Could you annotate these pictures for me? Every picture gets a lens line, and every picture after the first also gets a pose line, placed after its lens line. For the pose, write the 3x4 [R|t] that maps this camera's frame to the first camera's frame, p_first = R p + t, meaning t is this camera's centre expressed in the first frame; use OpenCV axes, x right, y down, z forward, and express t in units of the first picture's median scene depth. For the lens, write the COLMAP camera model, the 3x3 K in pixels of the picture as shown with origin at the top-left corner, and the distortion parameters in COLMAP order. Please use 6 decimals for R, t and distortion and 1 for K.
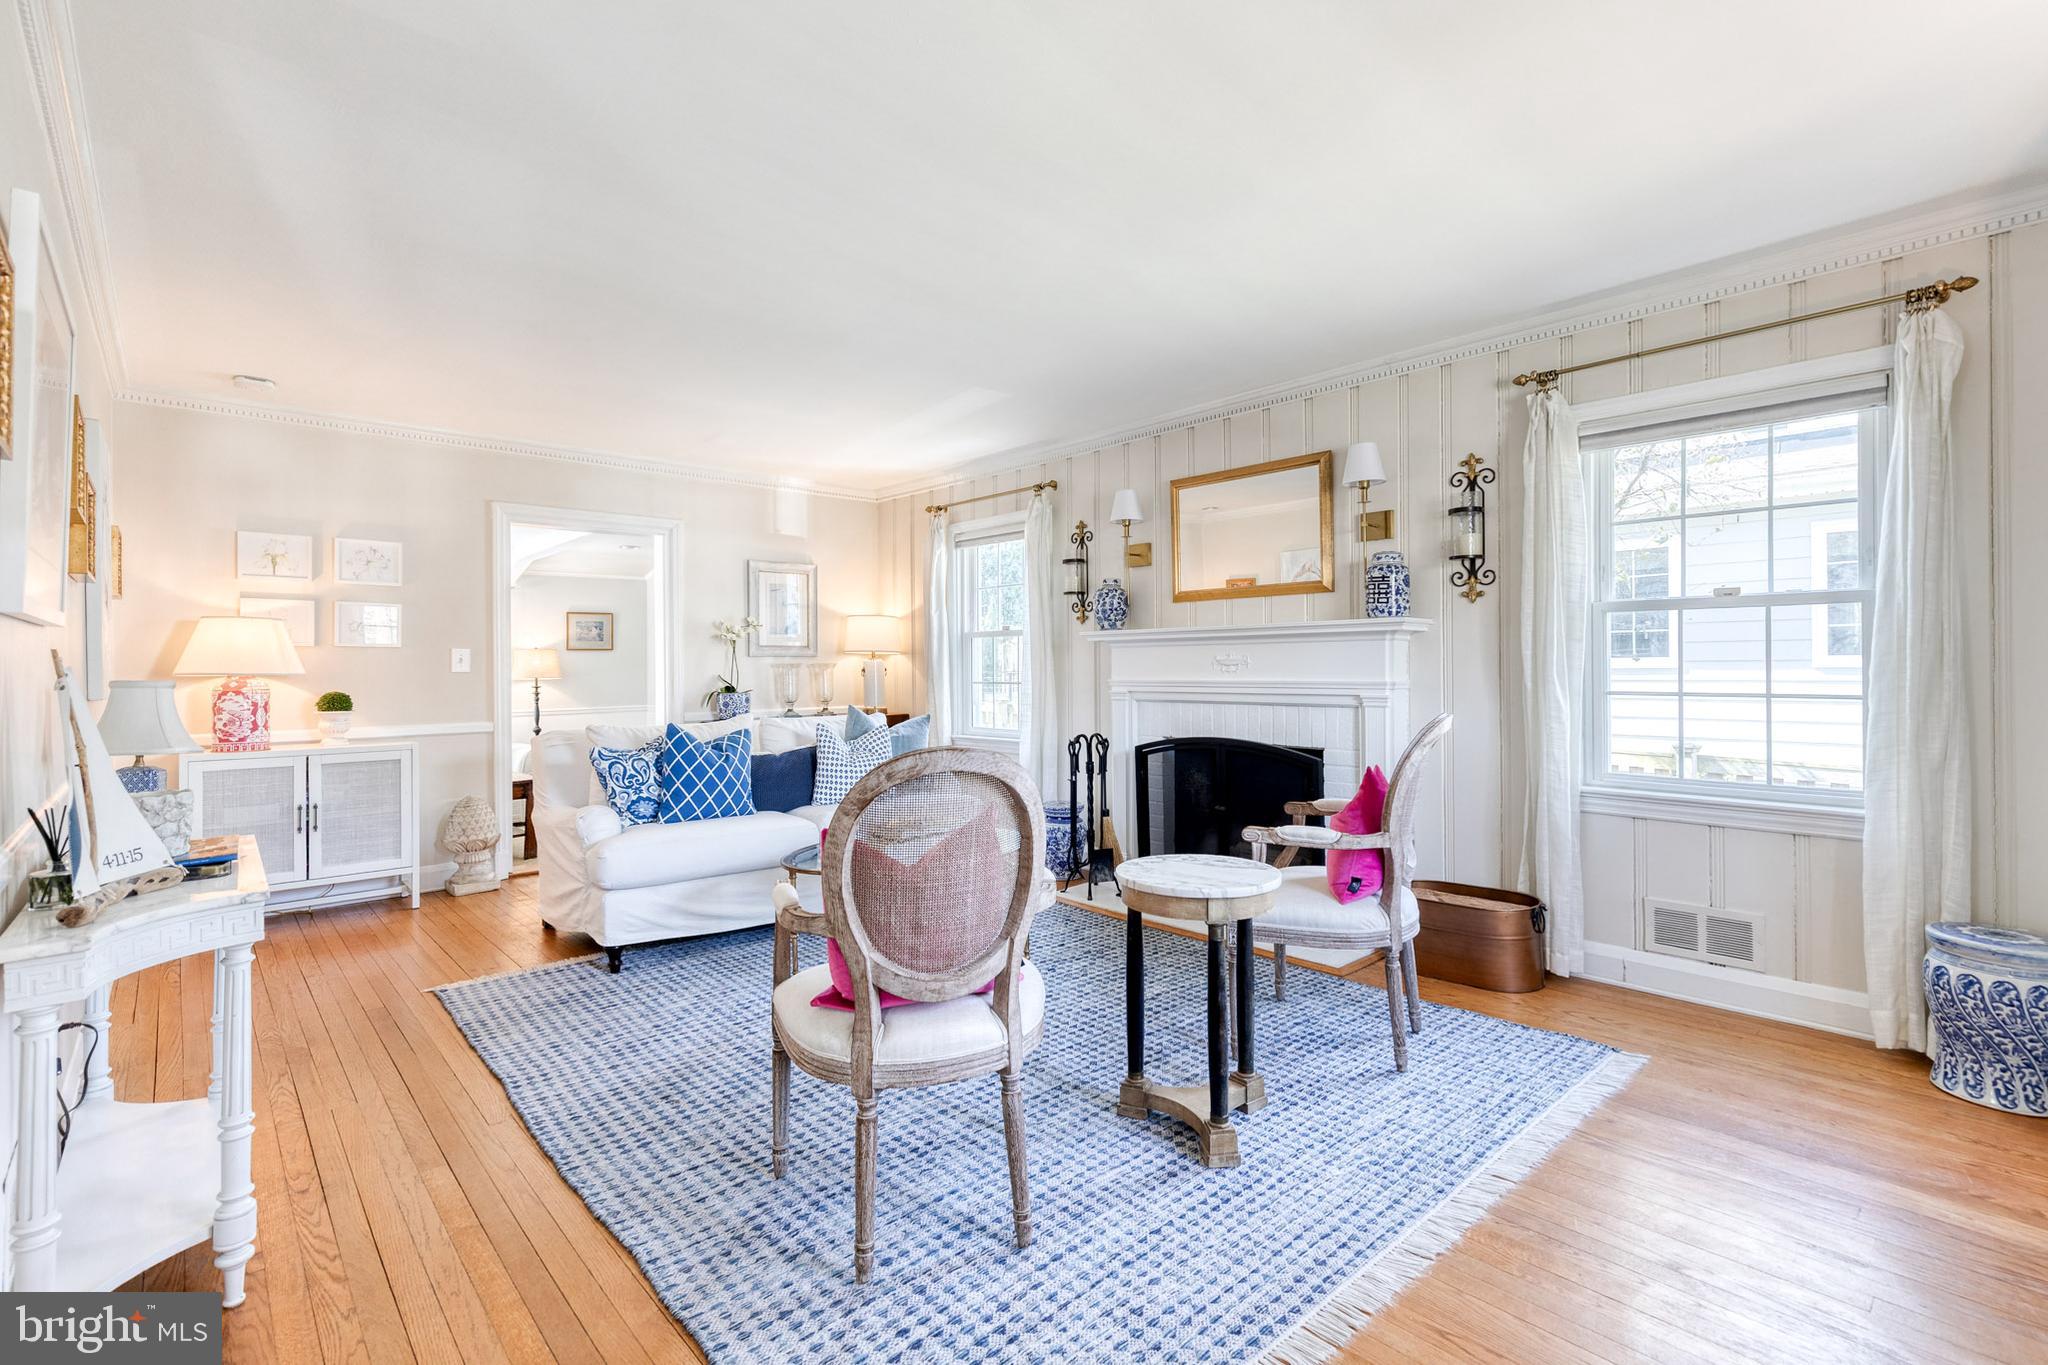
lens RADIAL K [[942.5, 0, 1028.6], [0, 942.5, 670.4], [0, 0, 1]] dist [0.013022, -0.004542]
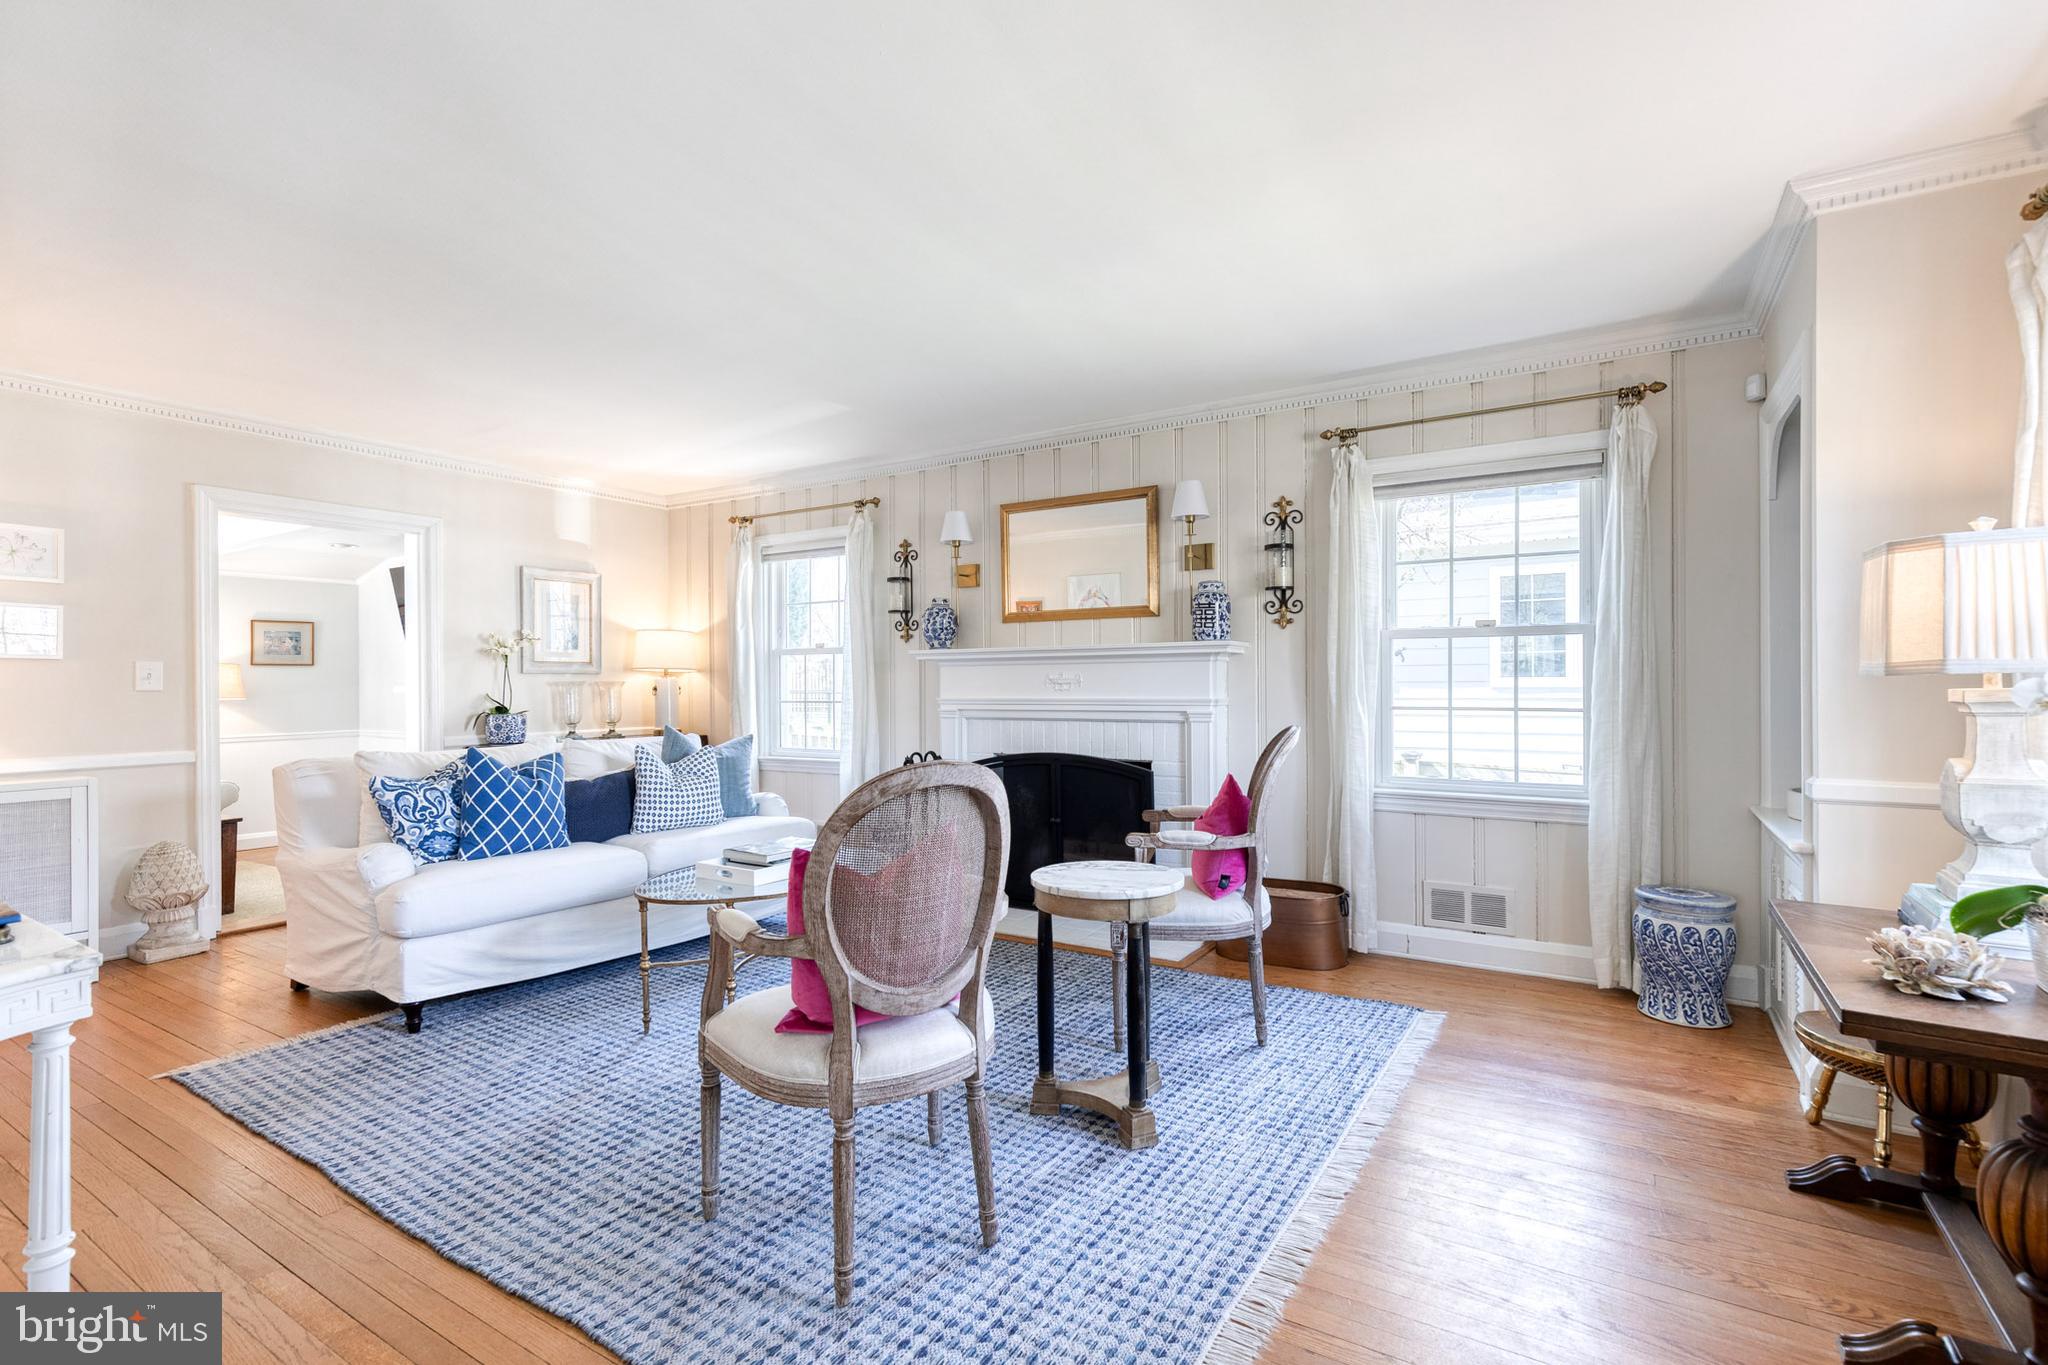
lens RADIAL K [[942.5, 0, 1034.9], [0, 942.5, 693.2], [0, 0, 1]] dist [0.013022, -0.004542]
pose [[0.962048, -0.000166, 0.272881, -0.158732], [-0.000540, 0.999997, 0.002514, 0.003367], [-0.272881, -0.002566, 0.962044, -0.001508]]
